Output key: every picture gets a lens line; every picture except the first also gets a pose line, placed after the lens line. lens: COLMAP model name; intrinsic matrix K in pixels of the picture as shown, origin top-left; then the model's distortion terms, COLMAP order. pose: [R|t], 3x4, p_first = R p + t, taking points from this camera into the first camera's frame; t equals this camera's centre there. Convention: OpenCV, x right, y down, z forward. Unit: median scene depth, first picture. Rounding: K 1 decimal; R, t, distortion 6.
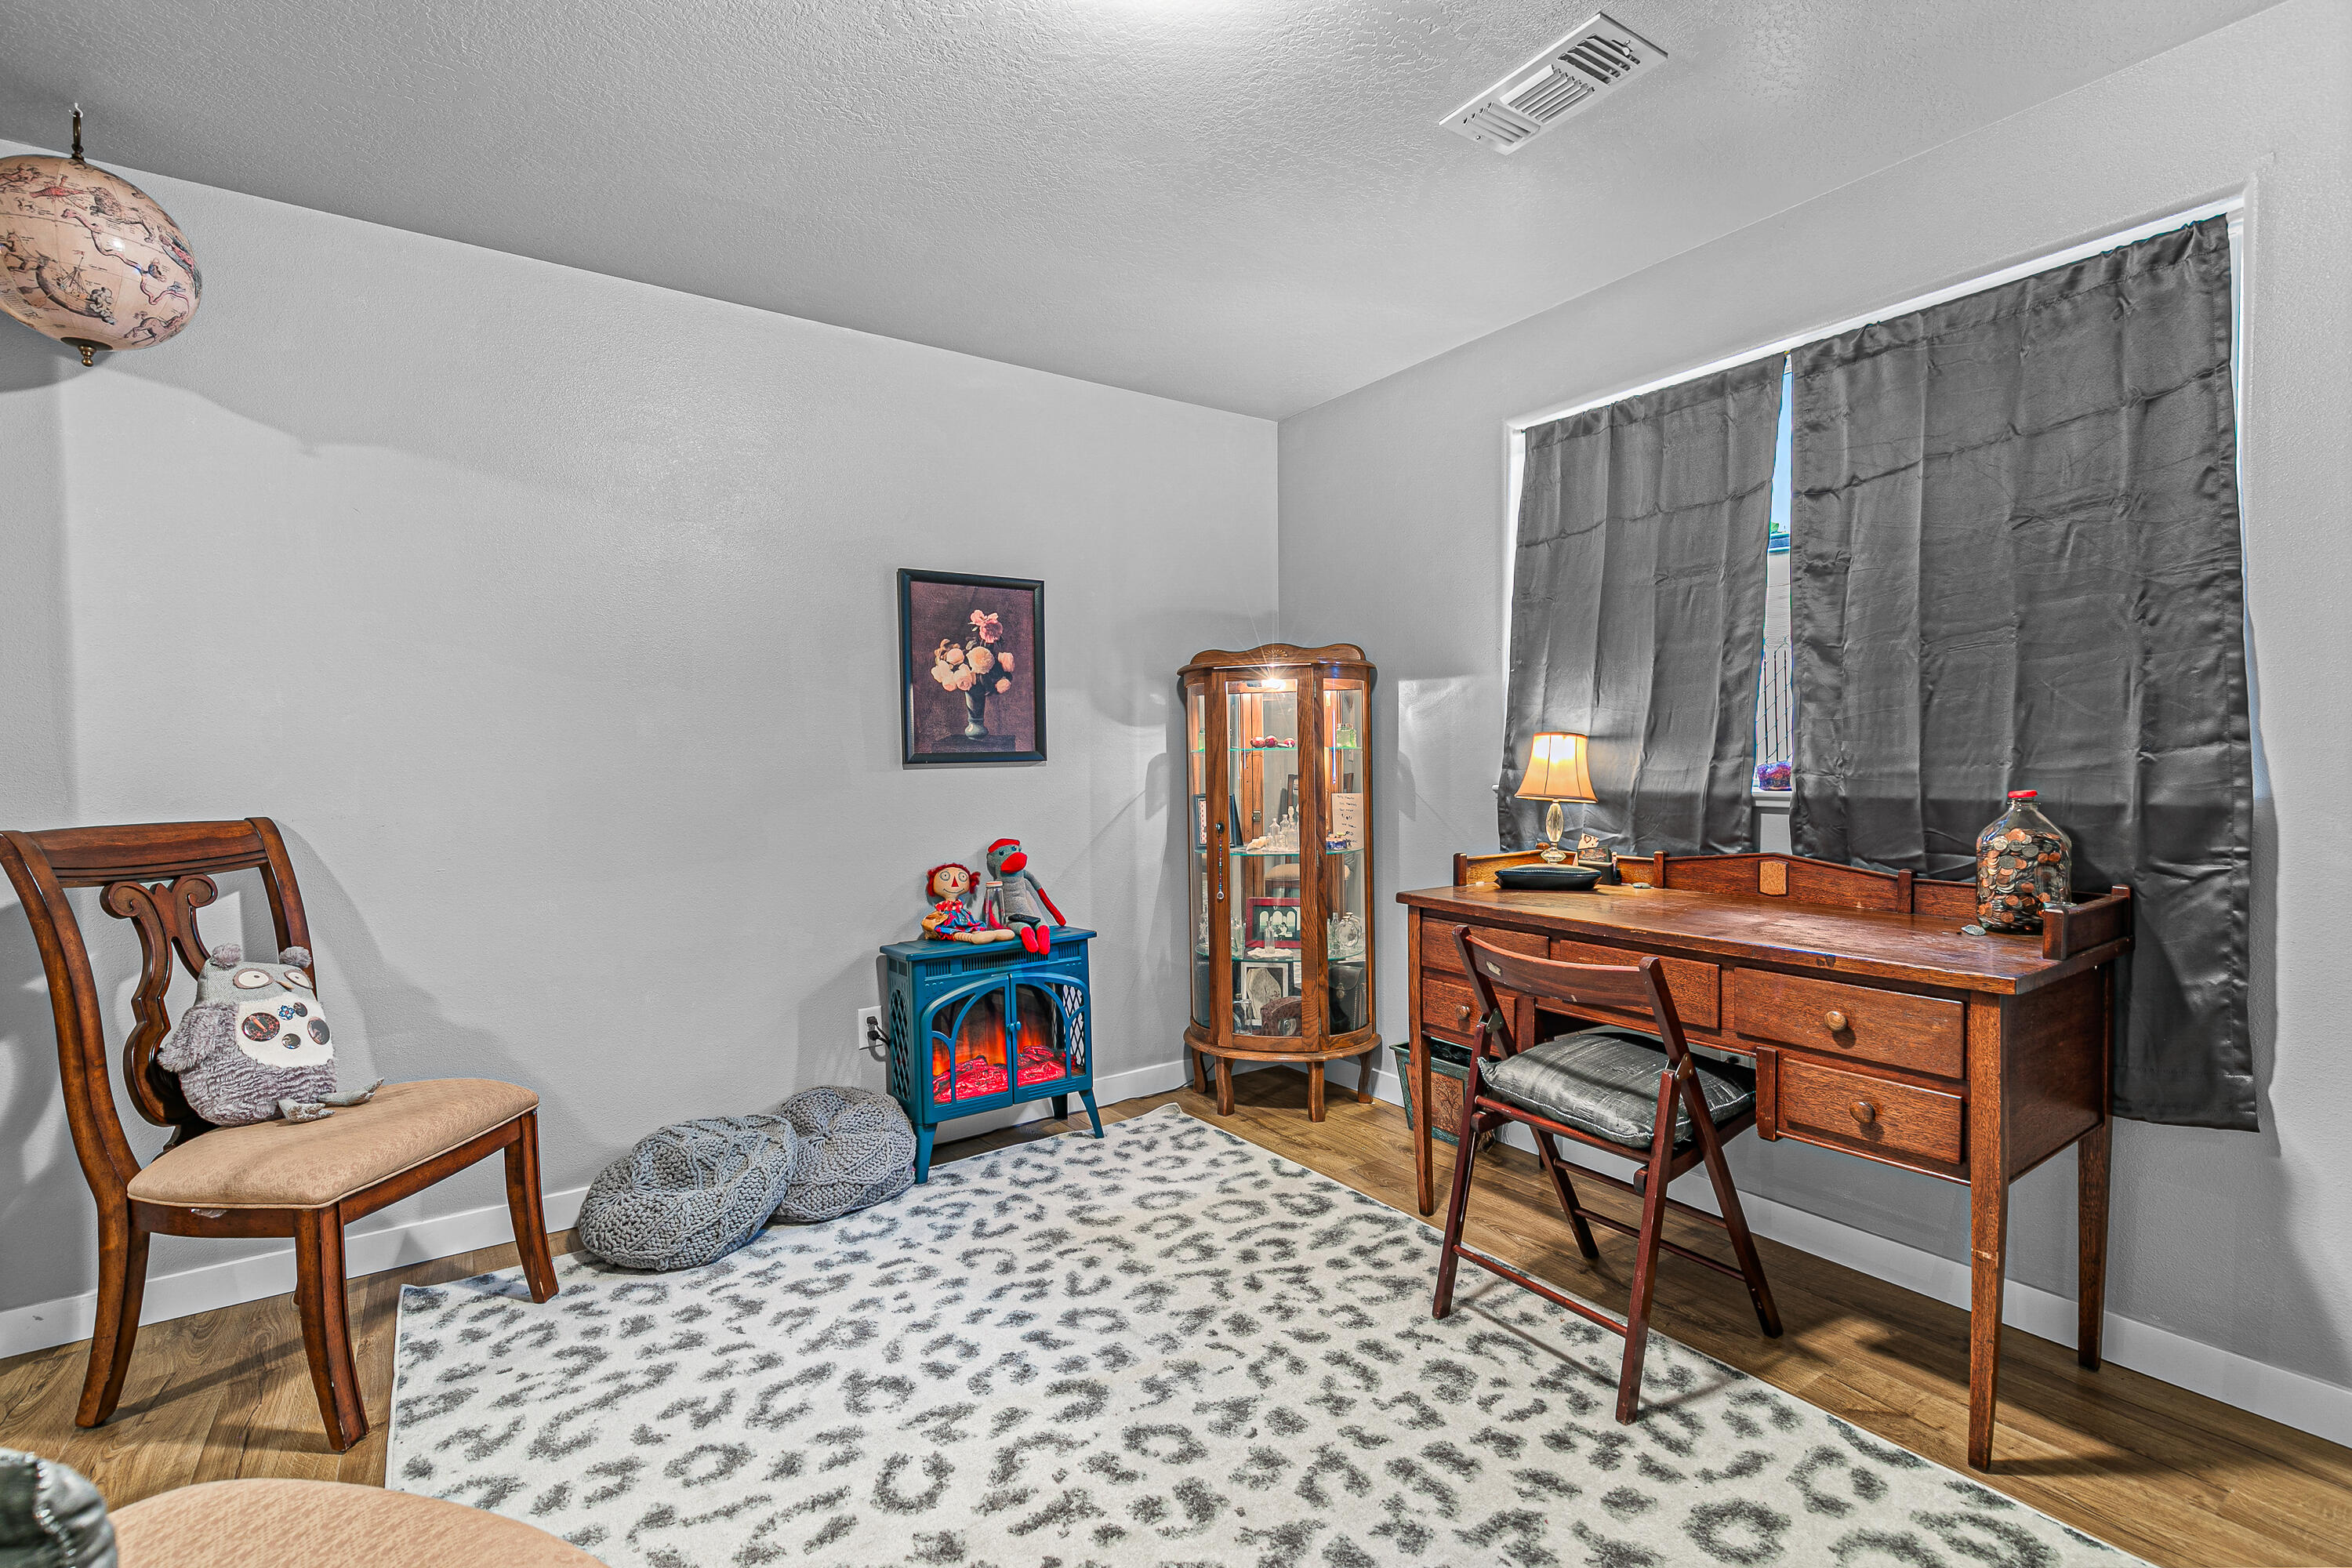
lens RADIAL K [[1084.9, 0, 1186.1], [0, 1084.9, 783.1], [0, 0, 1]] dist [0.013628, -0.000756]
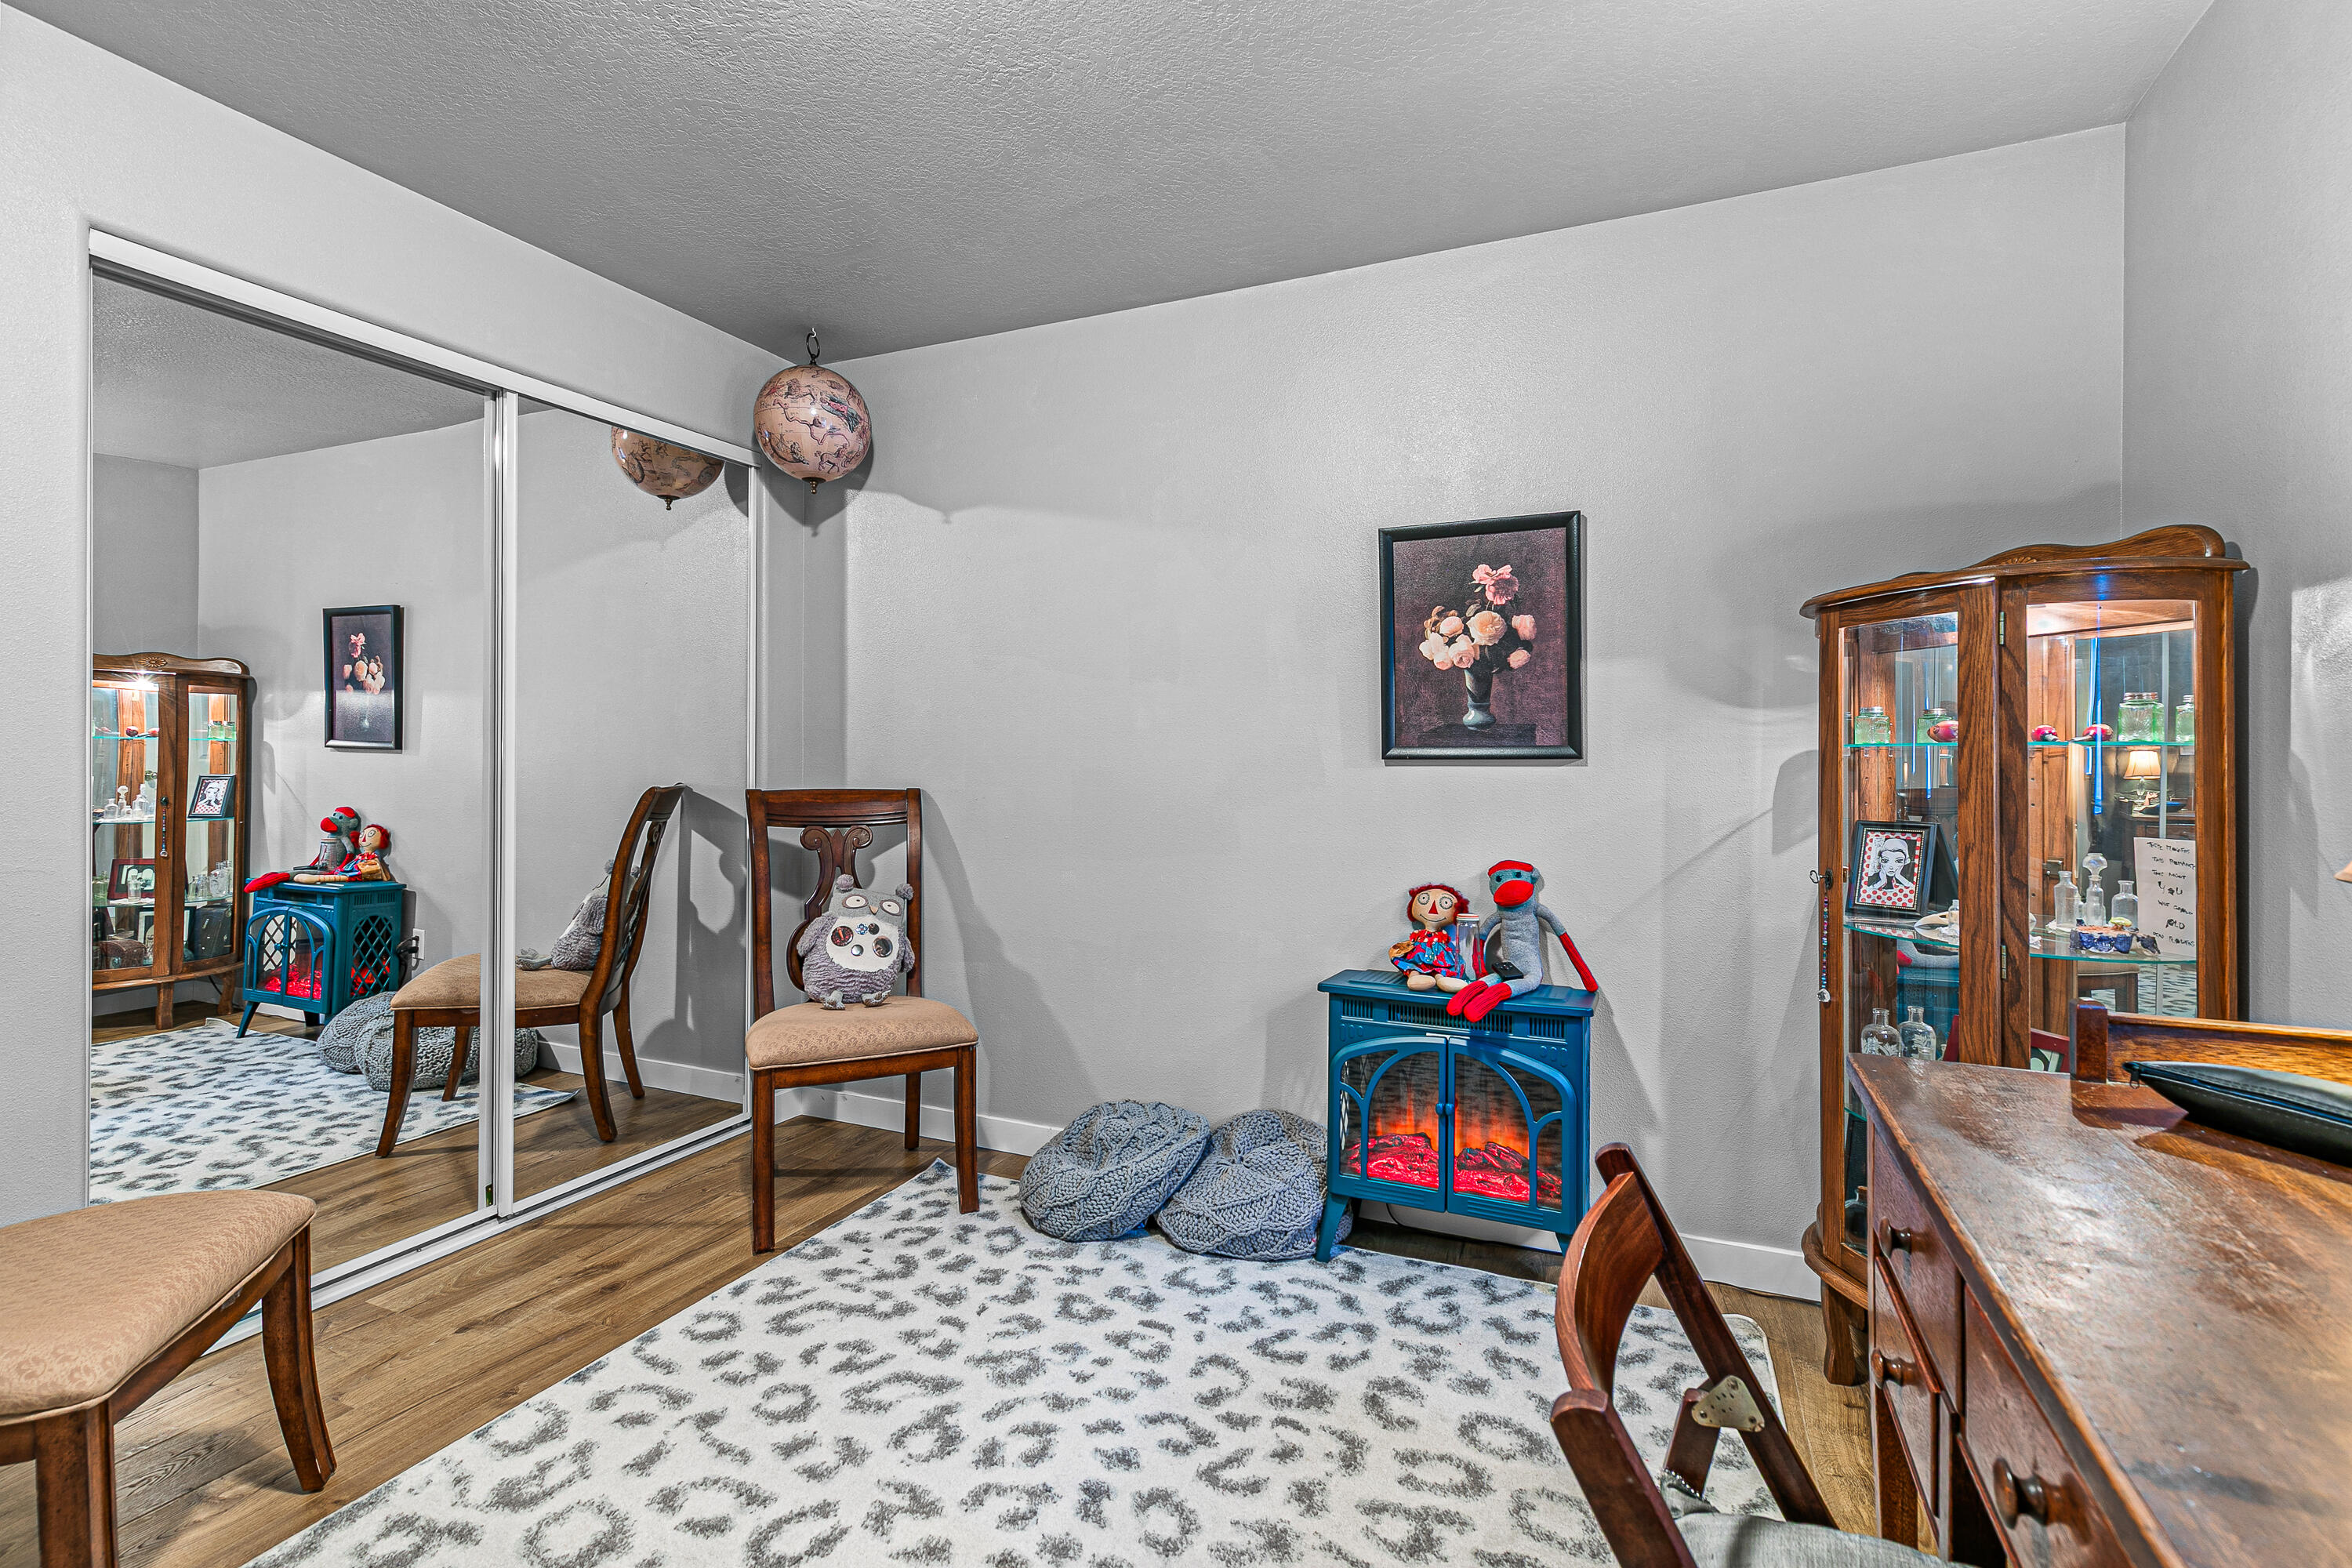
lens RADIAL K [[1082.4, 0, 1173.4], [0, 1082.4, 749.4], [0, 0, 1]] dist [0.015607, -0.000551]
pose [[0.509837, 0.011085, -0.860200, 0.428323], [-0.030686, 0.999515, -0.005307, -0.017803], [0.859724, 0.029101, 0.509930, 0.482647]]
